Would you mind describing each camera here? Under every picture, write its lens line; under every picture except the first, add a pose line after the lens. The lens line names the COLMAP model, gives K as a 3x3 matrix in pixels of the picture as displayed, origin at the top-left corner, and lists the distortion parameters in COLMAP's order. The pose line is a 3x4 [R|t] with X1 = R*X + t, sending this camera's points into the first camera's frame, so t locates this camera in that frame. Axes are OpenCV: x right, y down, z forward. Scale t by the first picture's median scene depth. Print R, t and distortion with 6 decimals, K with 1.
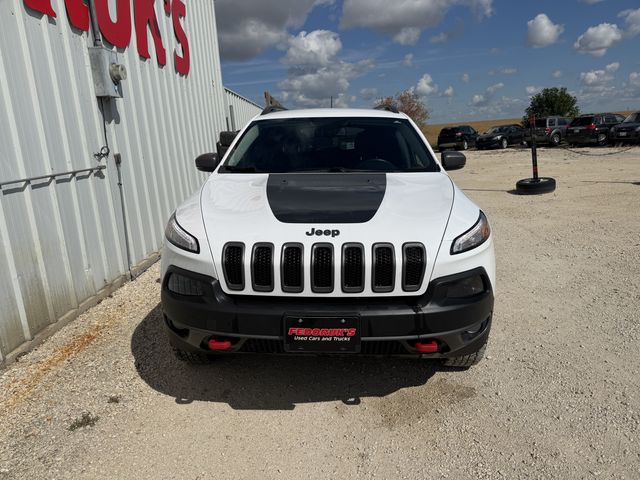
lens RADIAL K [[447.7, 0, 323.2], [0, 447.7, 235.9], [0, 0, 1]] dist [0.029664, -0.032859]
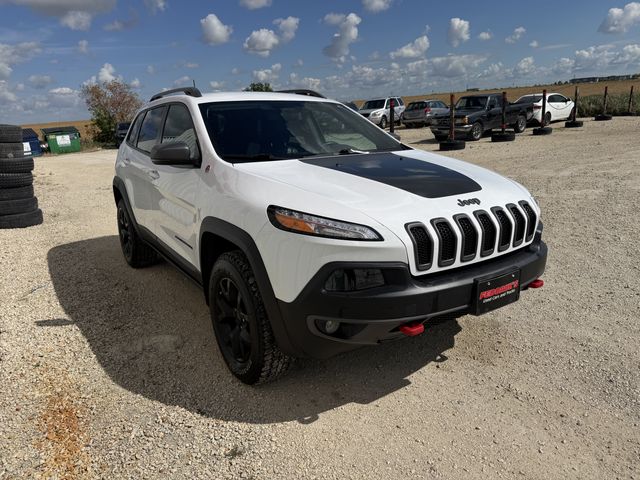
lens RADIAL K [[447.7, 0, 311.4], [0, 447.7, 228.2], [0, 0, 1]] dist [0.029664, -0.032859]
pose [[0.811305, -0.149443, 0.565199, -0.314185], [0.149487, 0.987667, 0.046568, -0.017694], [-0.565188, 0.046709, 0.823639, 0.107961]]
